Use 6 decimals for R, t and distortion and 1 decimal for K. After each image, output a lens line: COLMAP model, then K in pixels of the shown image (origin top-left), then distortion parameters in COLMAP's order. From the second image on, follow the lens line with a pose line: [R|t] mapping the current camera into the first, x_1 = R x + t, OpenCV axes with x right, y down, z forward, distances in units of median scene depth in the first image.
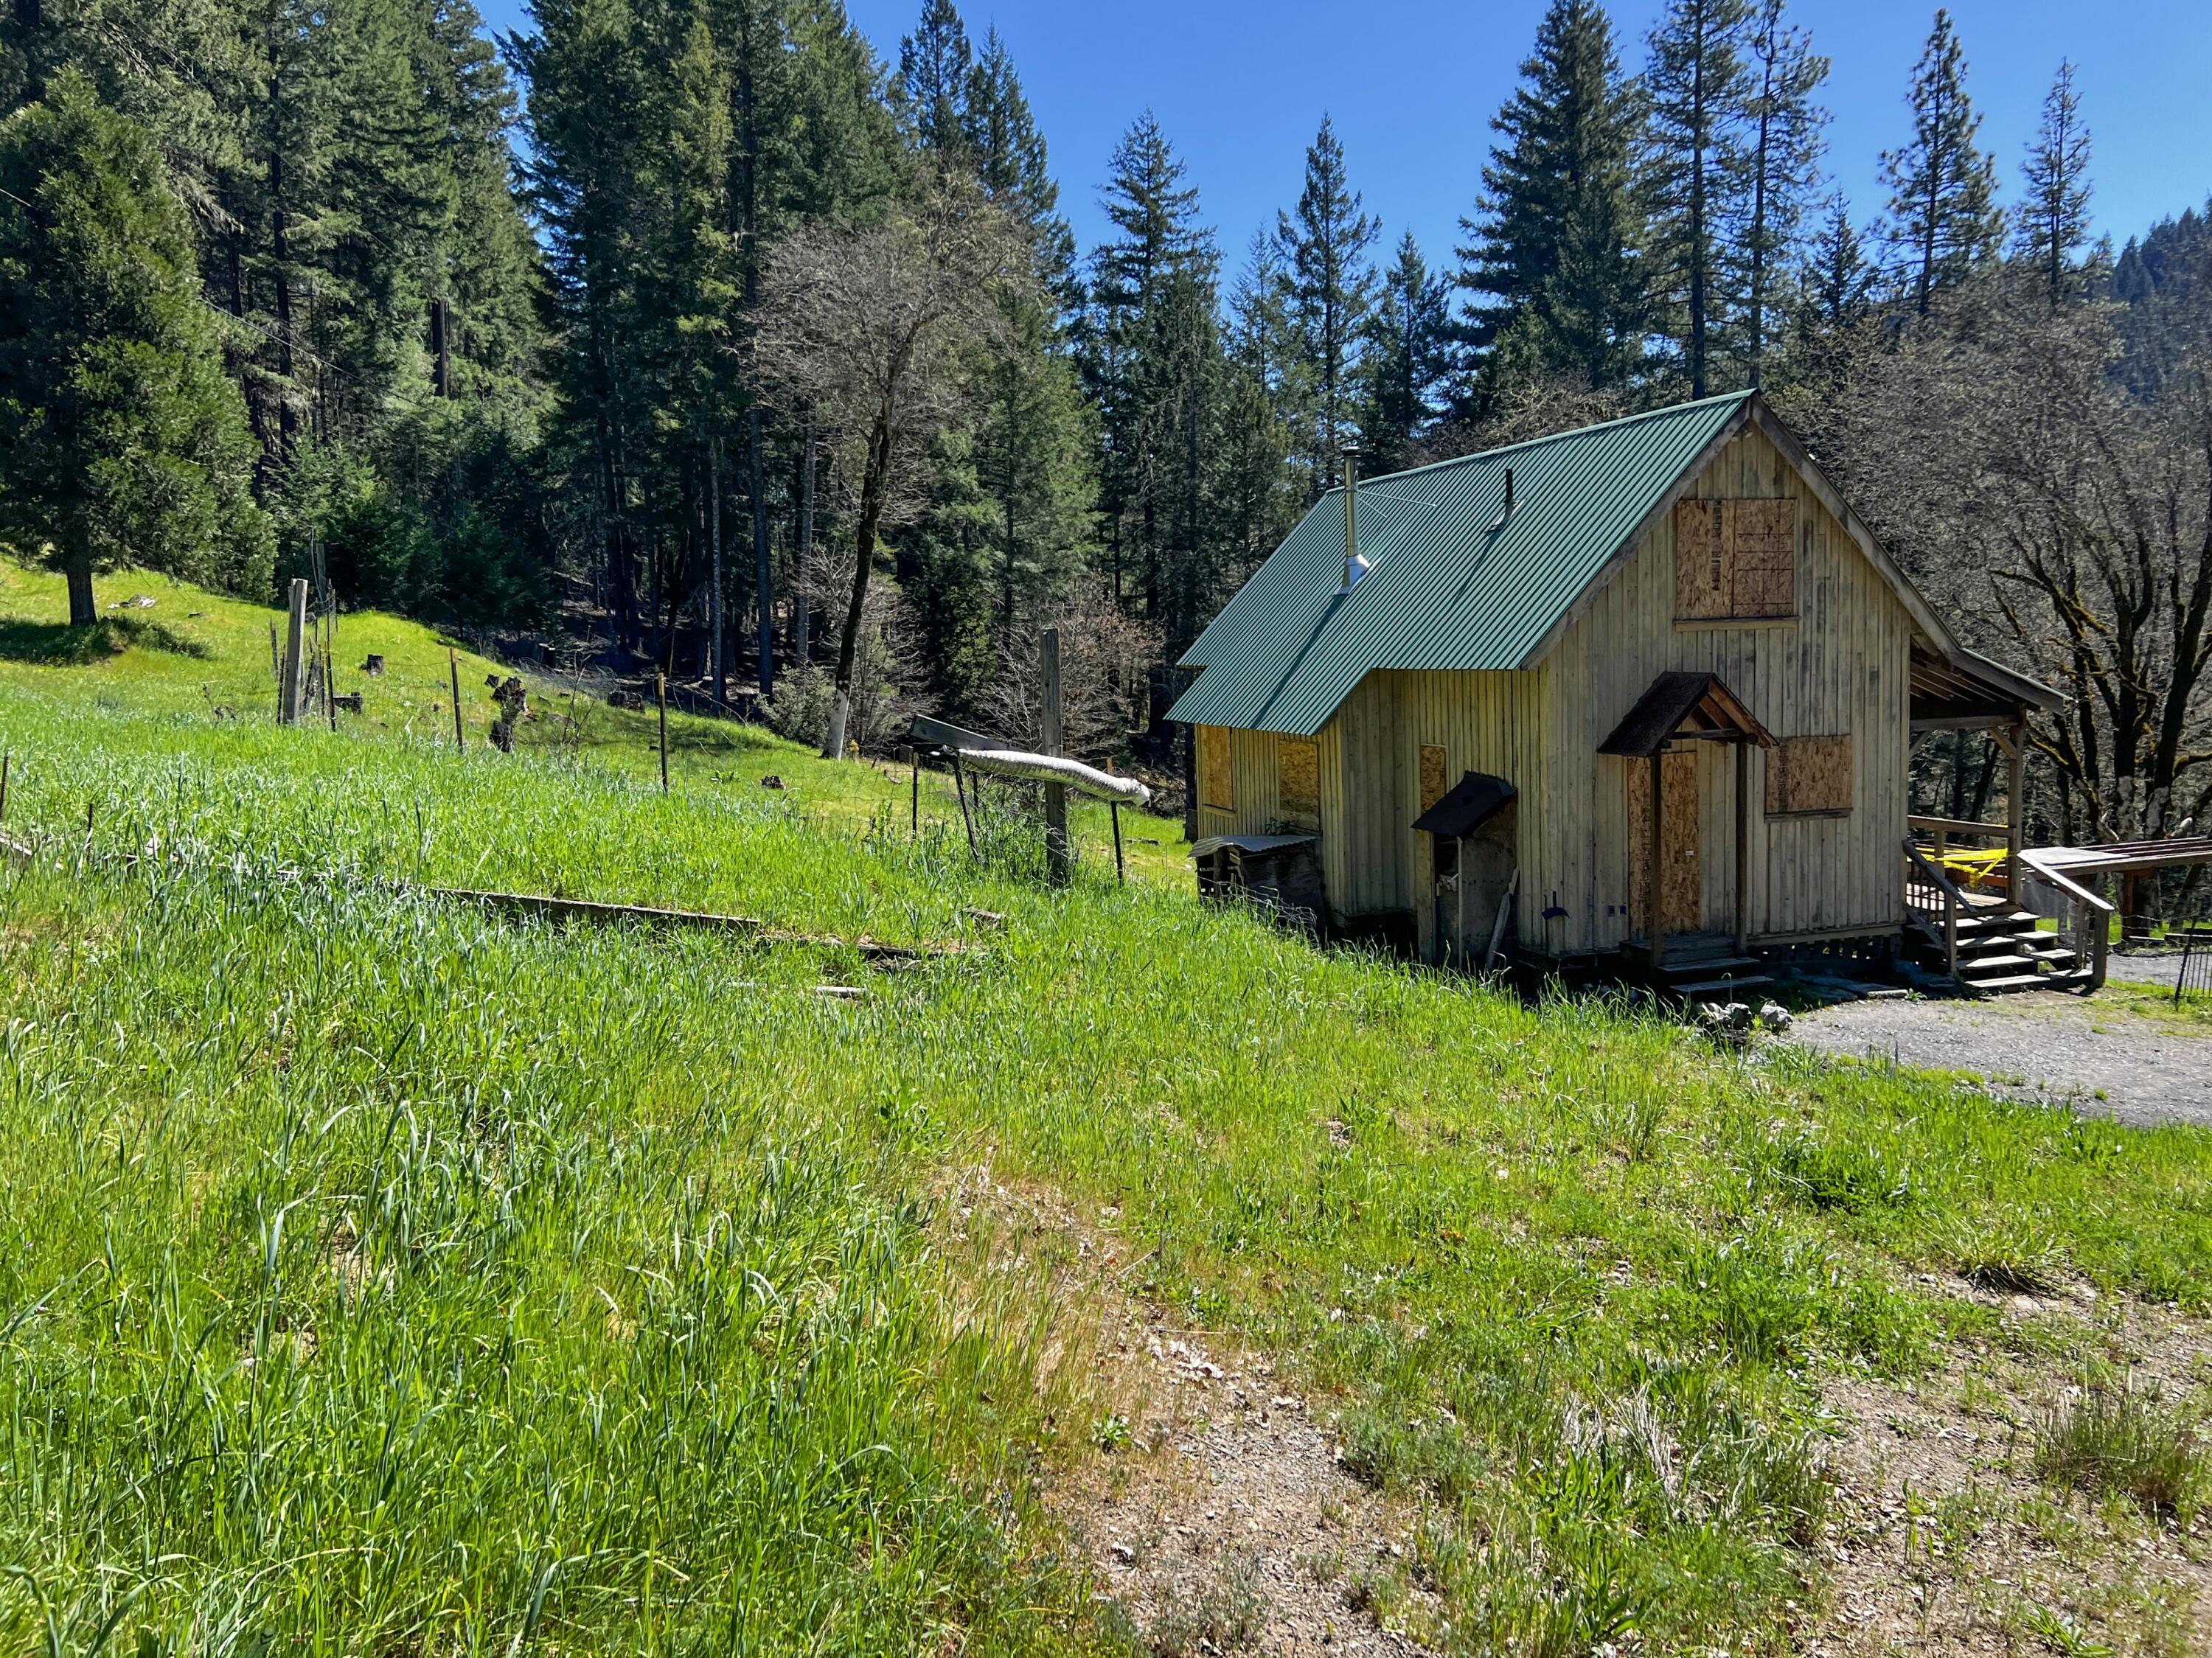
lens RADIAL K [[1864.4, 0, 1106.0], [0, 1864.4, 829.0], [0, 0, 1]] dist [0.025681, -0.006577]
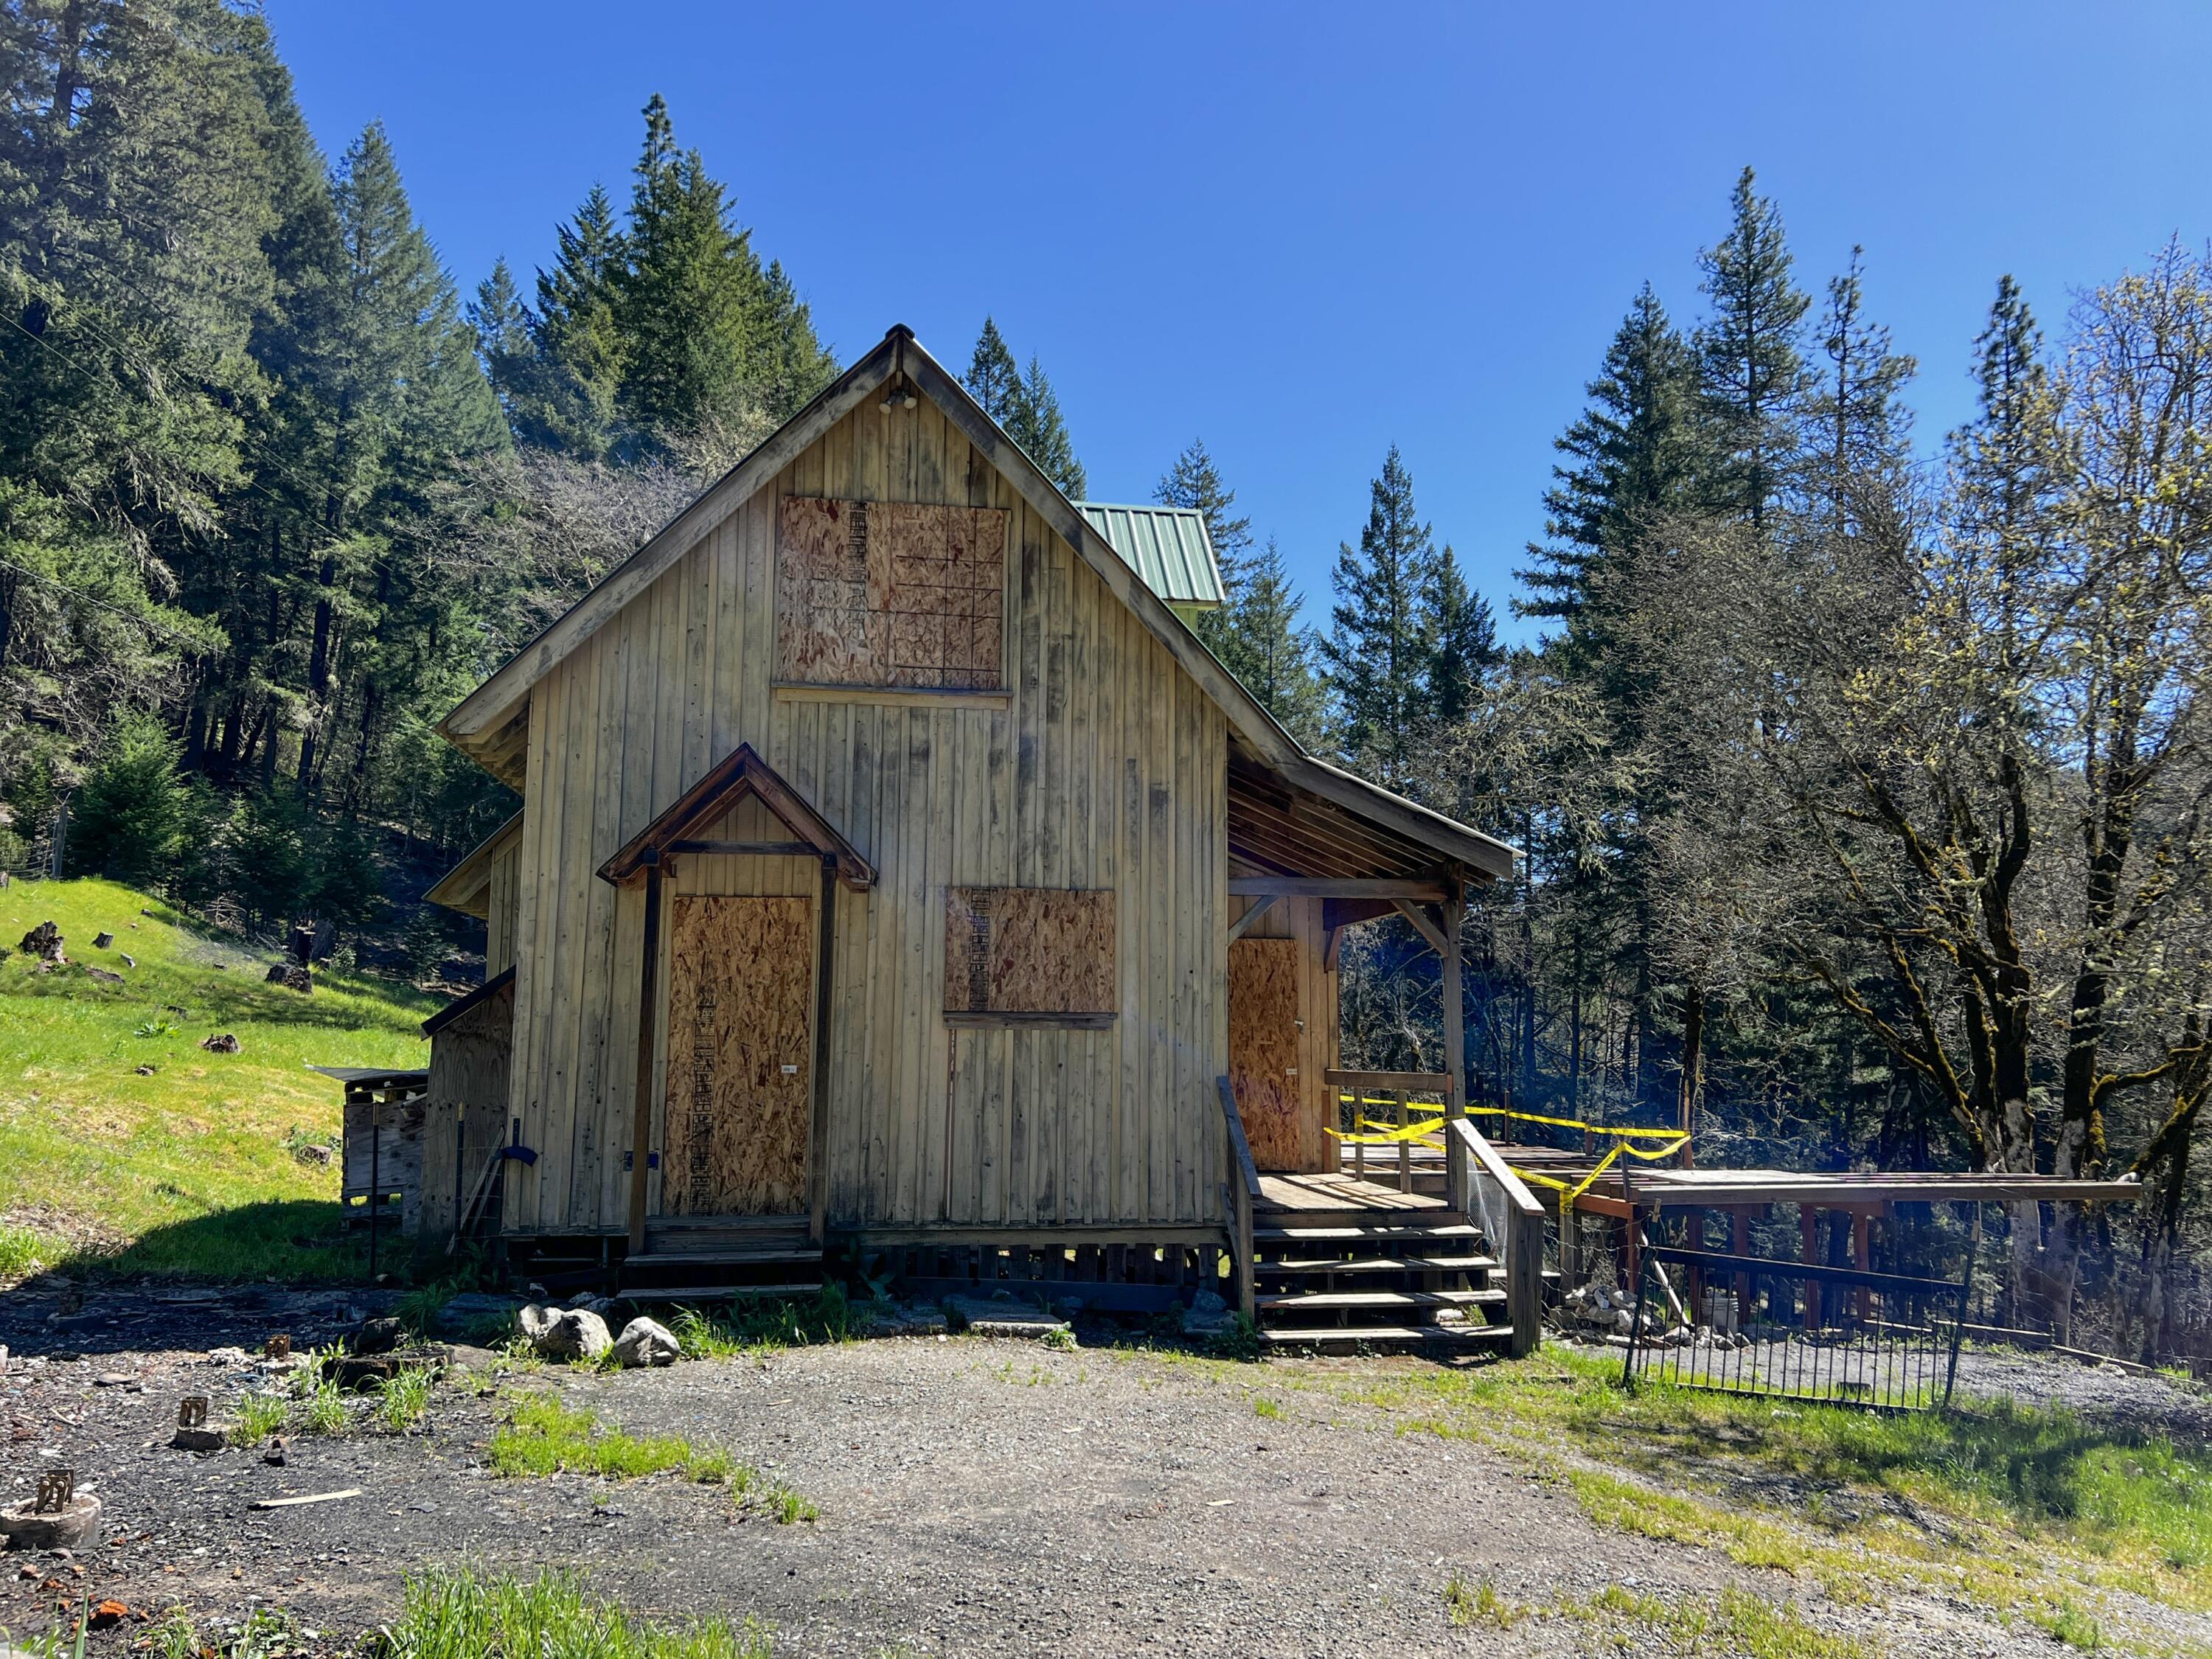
lens RADIAL K [[1864.6, 0, 1106.0], [0, 1864.6, 829.5], [0, 0, 1]] dist [0.025681, -0.006577]
pose [[0.985807, 0.020578, -0.166617, 0.150103], [-0.056591, 0.975107, -0.214394, 0.017469], [0.158057, 0.220780, 0.962431, 0.128734]]
